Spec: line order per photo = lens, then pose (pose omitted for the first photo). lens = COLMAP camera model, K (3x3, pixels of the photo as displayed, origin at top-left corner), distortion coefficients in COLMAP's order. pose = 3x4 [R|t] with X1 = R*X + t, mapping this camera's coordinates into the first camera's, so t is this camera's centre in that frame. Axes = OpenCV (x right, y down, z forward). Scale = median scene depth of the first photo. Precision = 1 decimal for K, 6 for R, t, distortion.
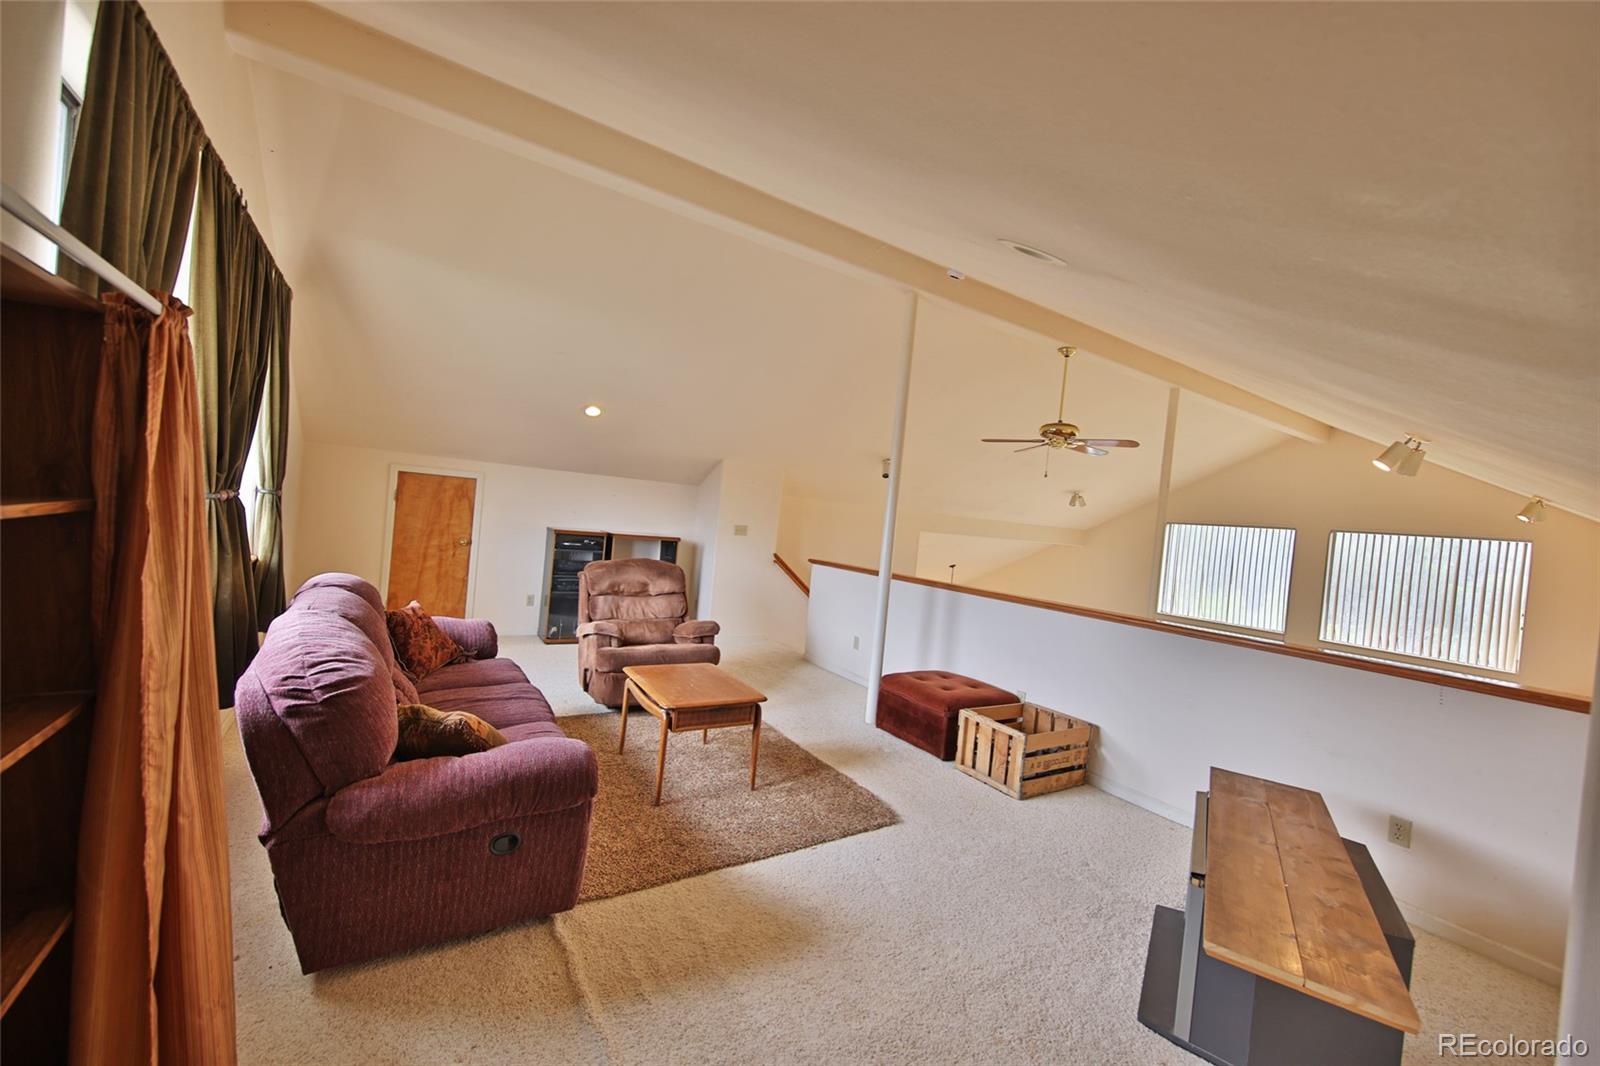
lens RADIAL K [[619.4, 0, 803.0], [0, 619.4, 533.1], [0, 0, 1]] dist [0.008537, -0.003830]
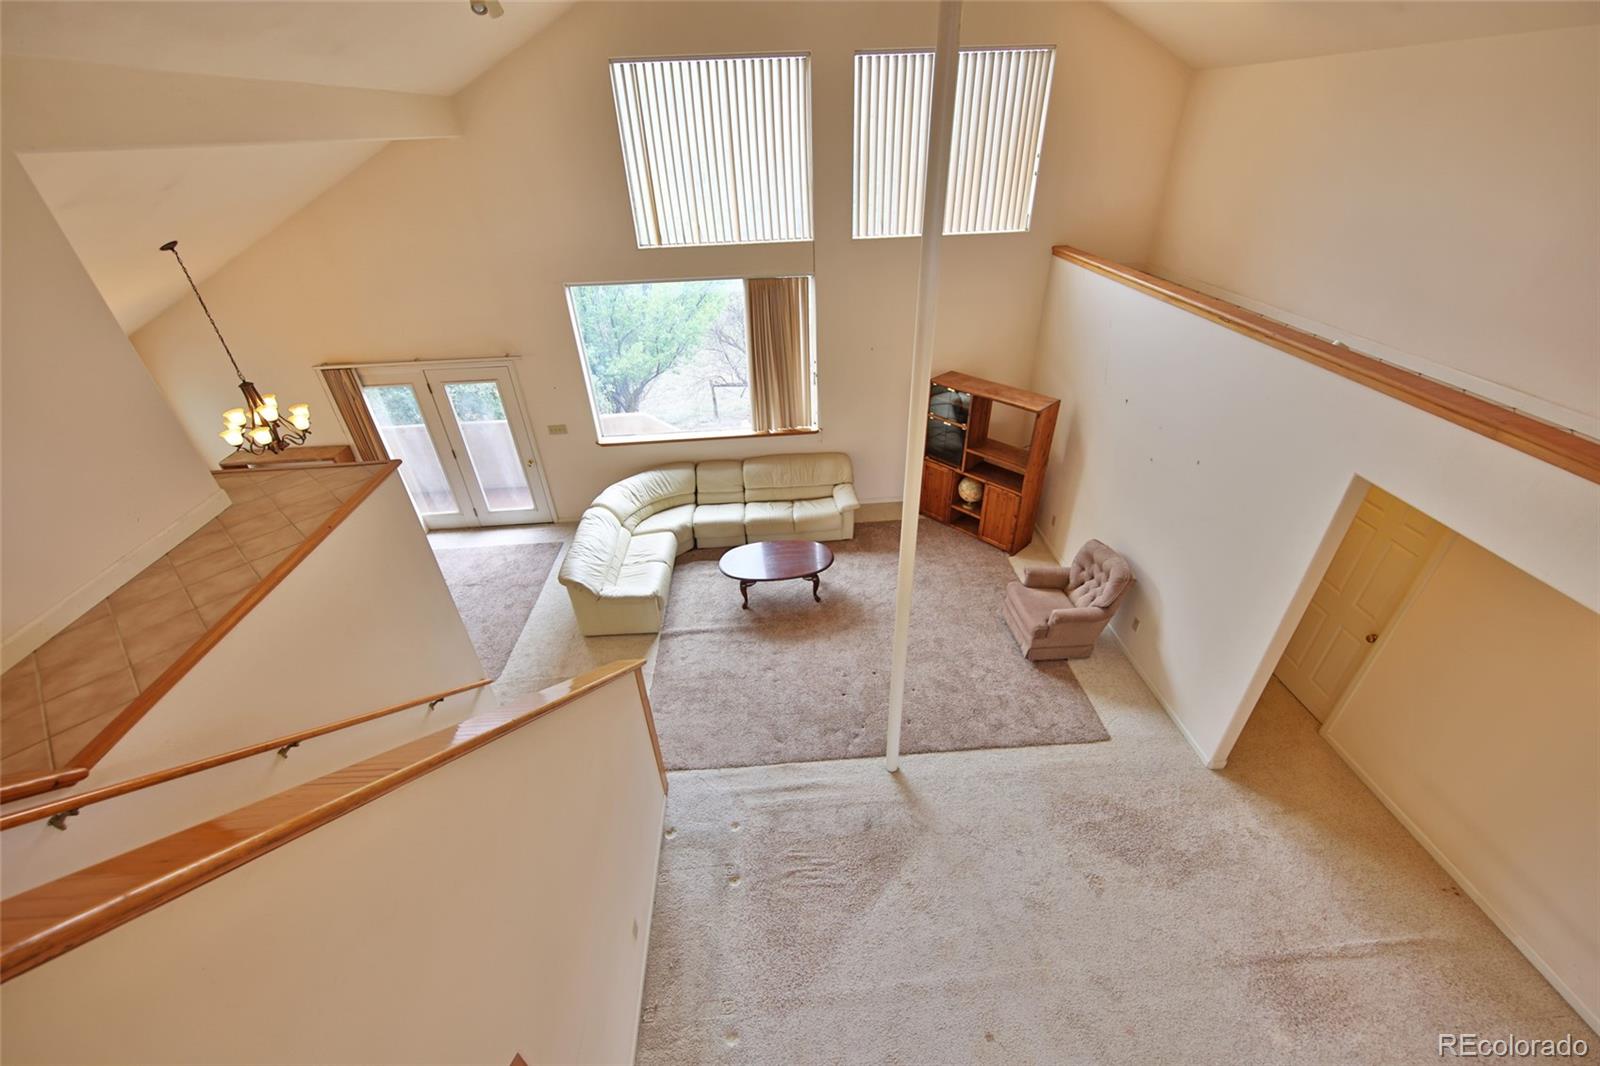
lens RADIAL K [[619.4, 0, 800.0], [0, 619.4, 534.4], [0, 0, 1]] dist [0.008537, -0.003830]
pose [[0.478181, -0.565864, 0.671670, 0.096834], [0.090738, 0.792511, 0.603070, -0.002071], [-0.873561, -0.227431, 0.430309, 0.639989]]
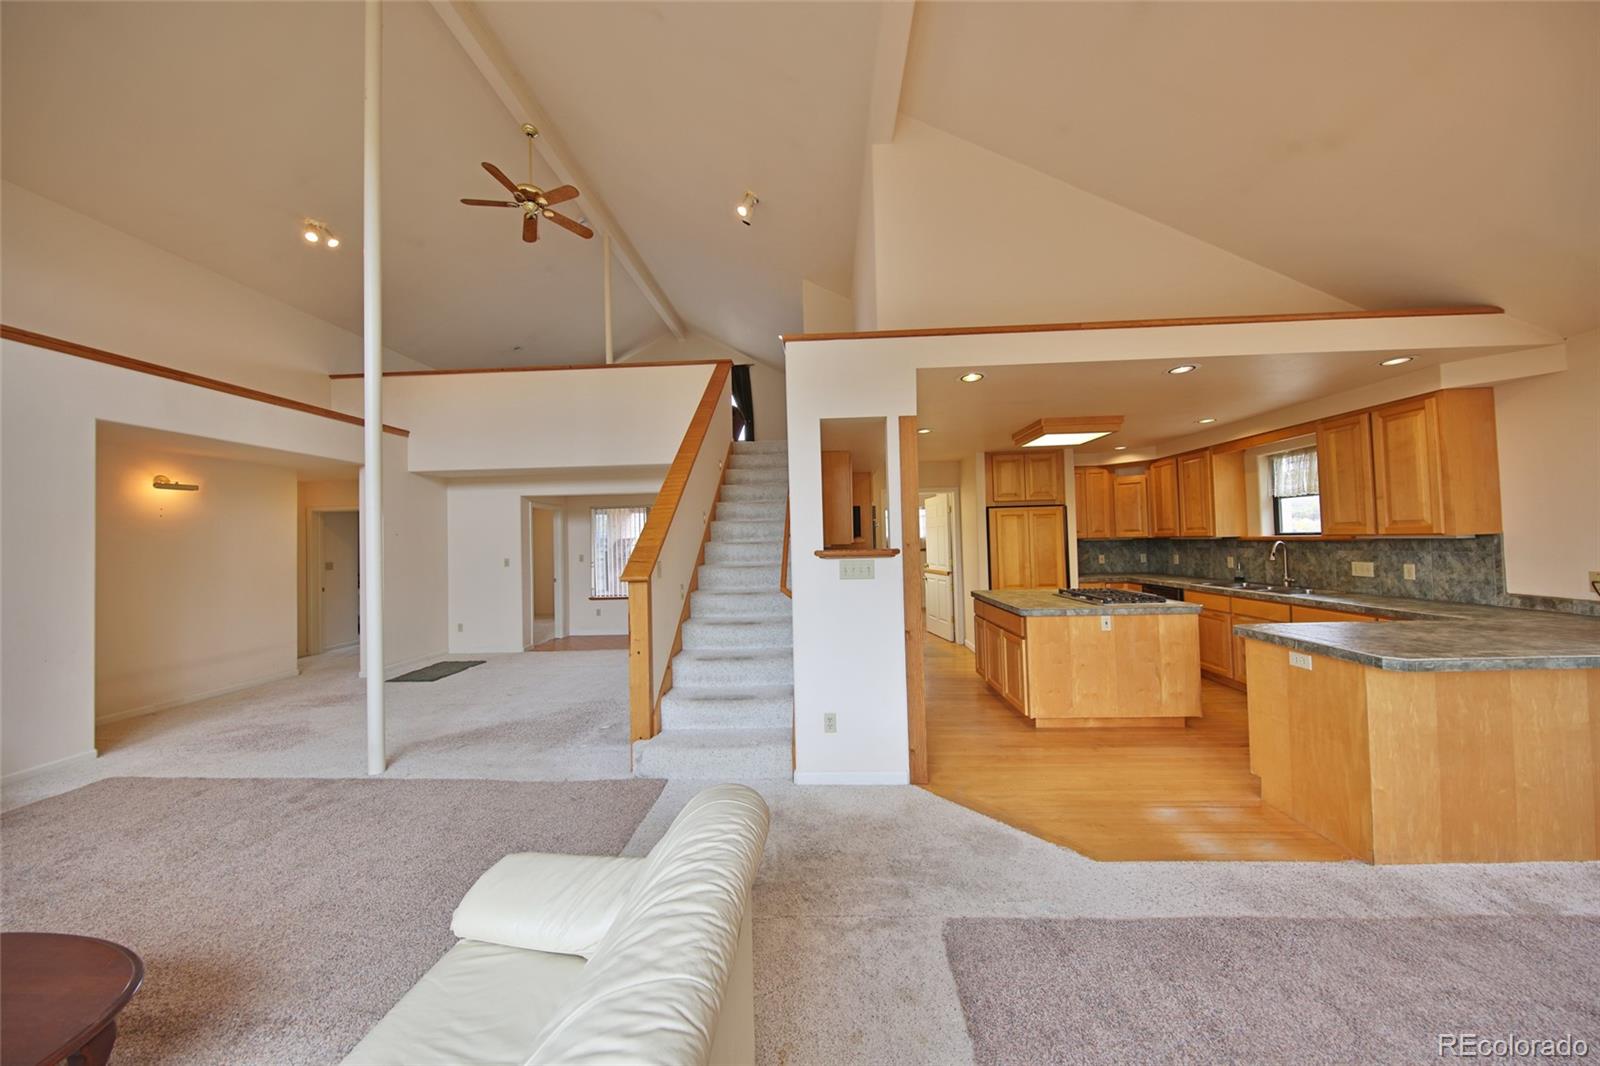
lens RADIAL K [[505.6, 0, 801.0], [0, 505.6, 529.3], [0, 0, 1]] dist [-0.000119, -0.002561]
pose [[-0.579395, -0.095053, -0.809485, 0.521357], [-0.041487, 0.995328, -0.087181, 0.331265], [0.813990, -0.016929, -0.580631, 1.239683]]
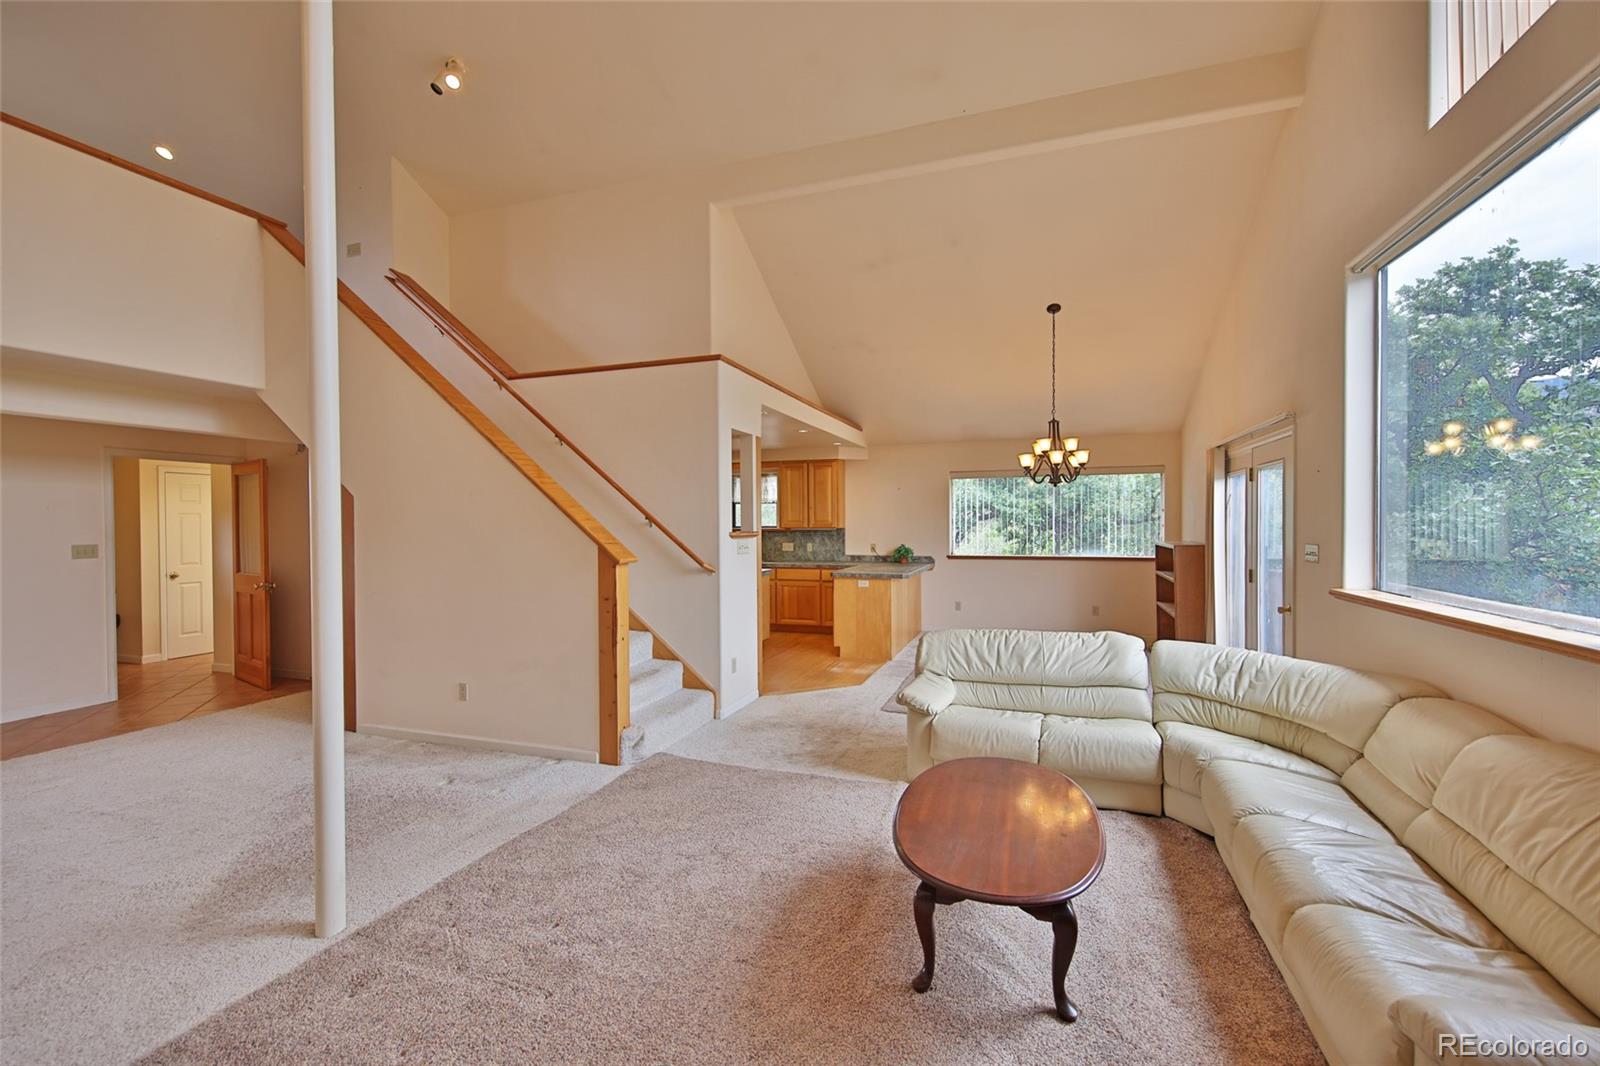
lens RADIAL K [[671.9, 0, 804.9], [0, 671.9, 530.9], [0, 0, 1]] dist [0.004589, -0.002172]
pose [[0.610992, -0.084480, -0.787116, 0.733901], [0.047662, 0.996412, -0.069946, 0.358043], [0.790201, 0.005221, 0.612826, 0.740116]]
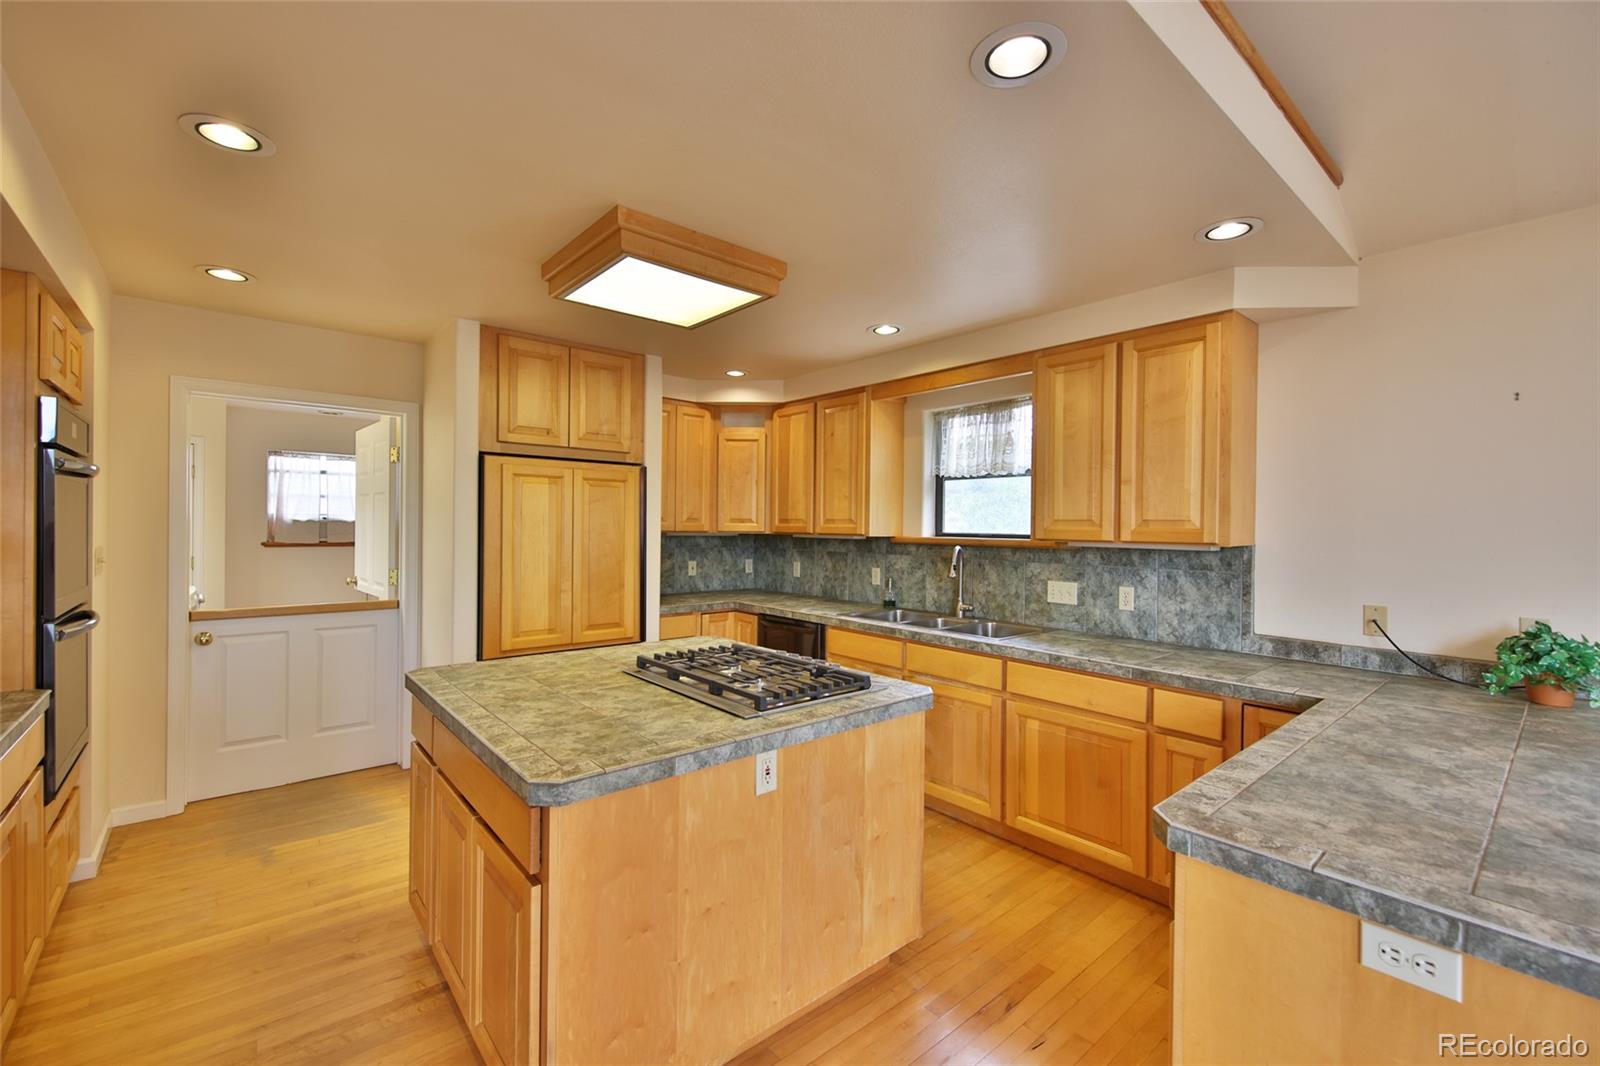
lens RADIAL K [[671.9, 0, 804.0], [0, 671.9, 527.5], [0, 0, 1]] dist [0.004589, -0.002172]
pose [[0.137888, -0.087309, -0.986592, 0.228897], [-0.017029, 0.995751, -0.090500, 0.306605], [0.990301, 0.029280, 0.135815, 1.181593]]
